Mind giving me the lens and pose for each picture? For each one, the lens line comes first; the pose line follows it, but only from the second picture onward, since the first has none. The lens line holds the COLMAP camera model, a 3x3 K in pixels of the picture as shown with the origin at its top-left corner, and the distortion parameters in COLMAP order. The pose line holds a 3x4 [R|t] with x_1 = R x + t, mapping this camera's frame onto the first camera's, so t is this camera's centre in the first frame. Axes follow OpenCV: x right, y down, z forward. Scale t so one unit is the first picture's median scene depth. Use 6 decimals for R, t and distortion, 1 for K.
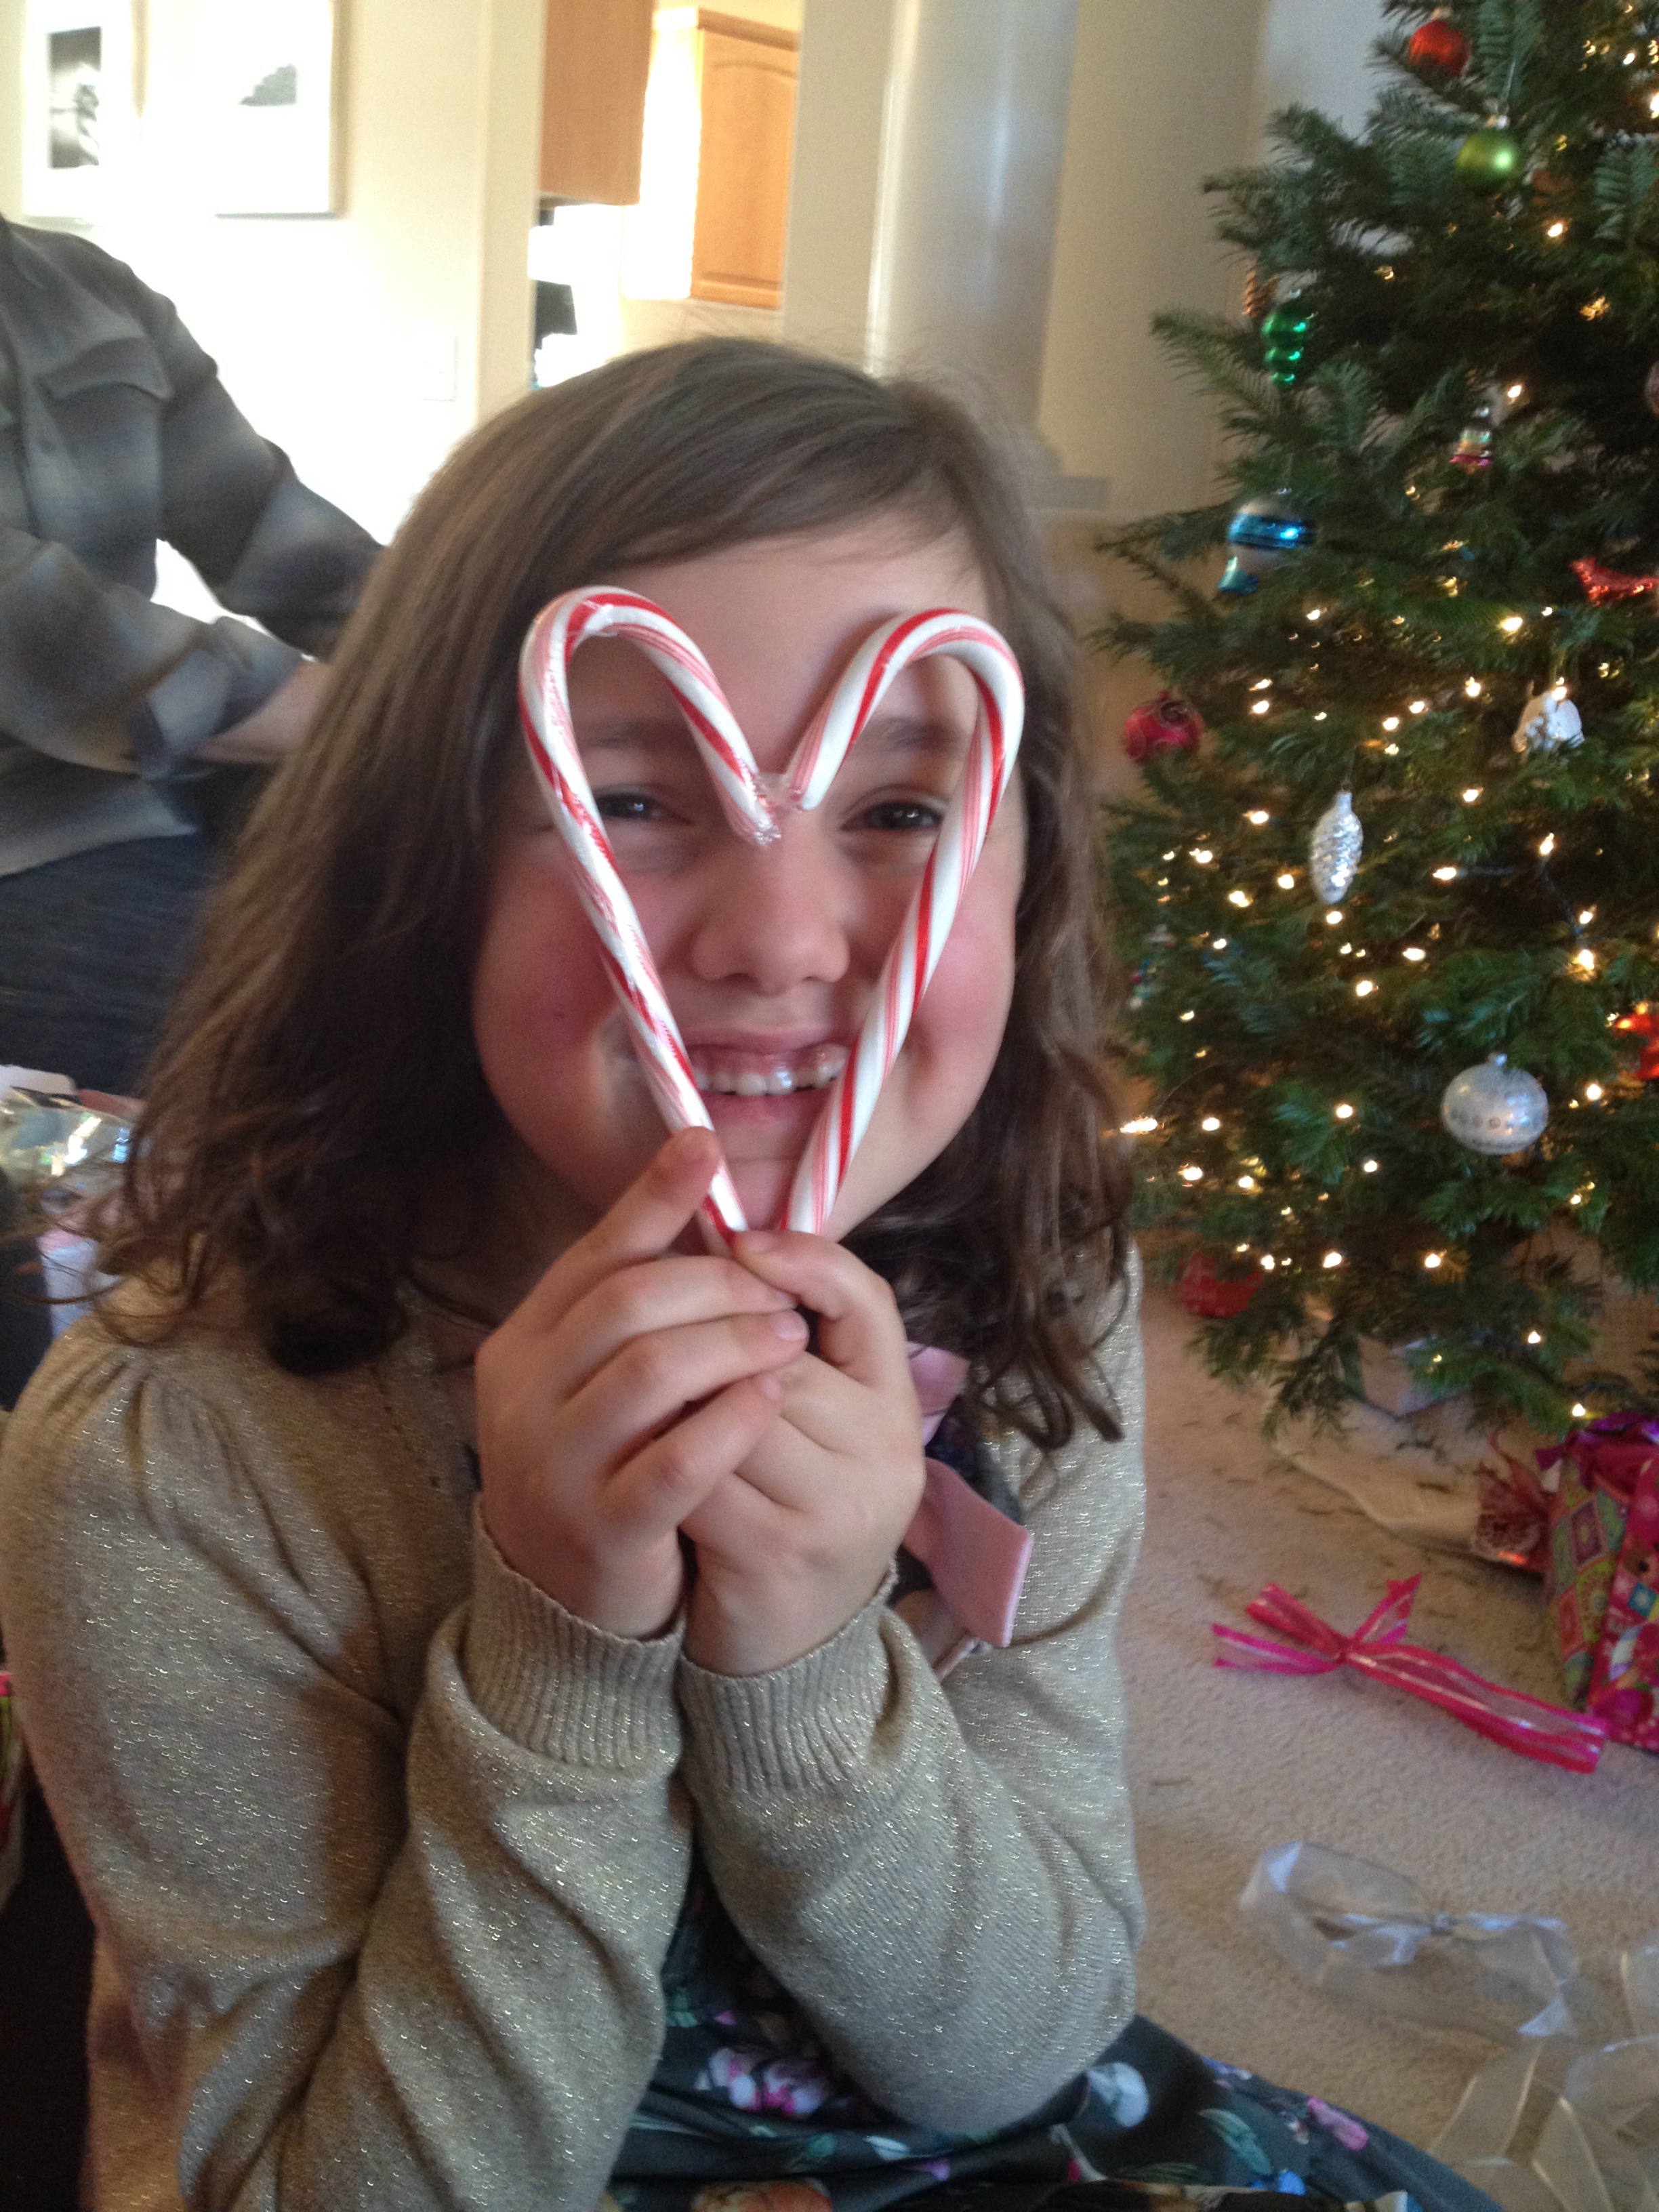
lens RADIAL K [[1816.0, 0, 829.5], [0, 1816.0, 1106.0], [0, 0, 1]] dist [0.005123, 0.004270]
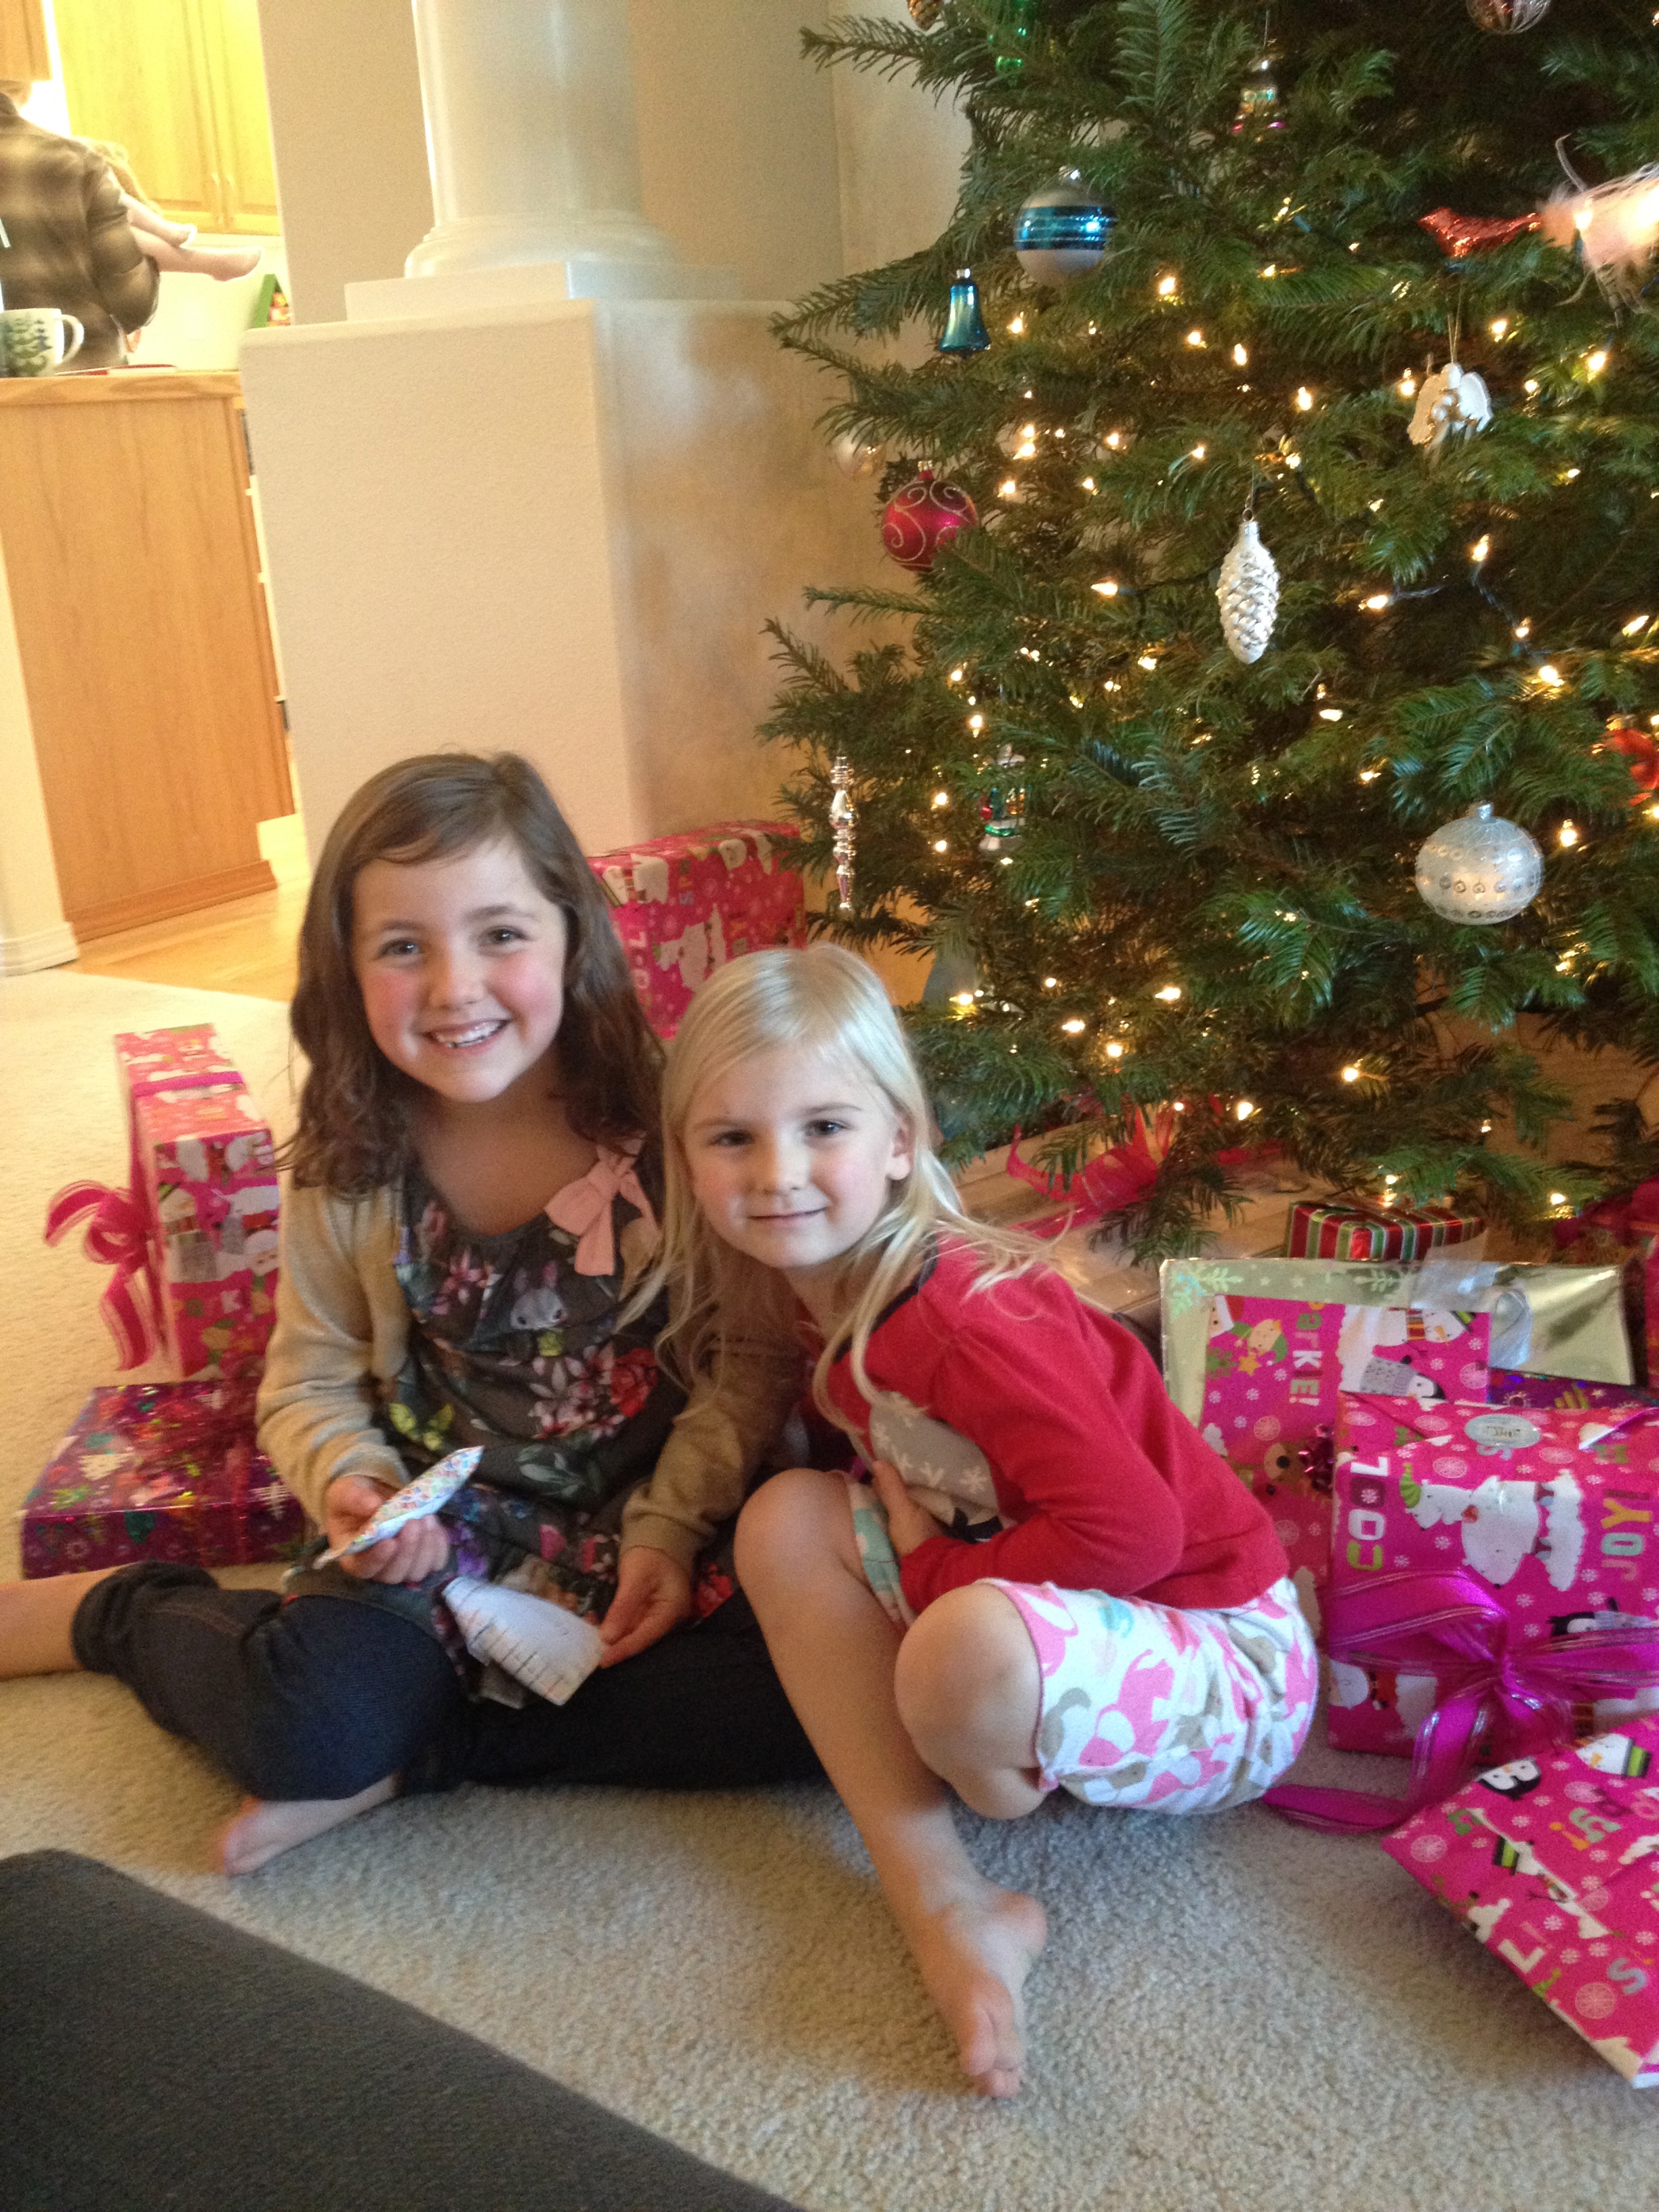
lens RADIAL K [[1816.0, 0, 829.5], [0, 1816.0, 1106.0], [0, 0, 1]] dist [0.005123, 0.004270]
pose [[0.948066, -0.214764, 0.234620, -0.140121], [0.207554, 0.976659, 0.055308, -0.001456], [-0.241022, -0.003740, 0.970513, 0.256770]]
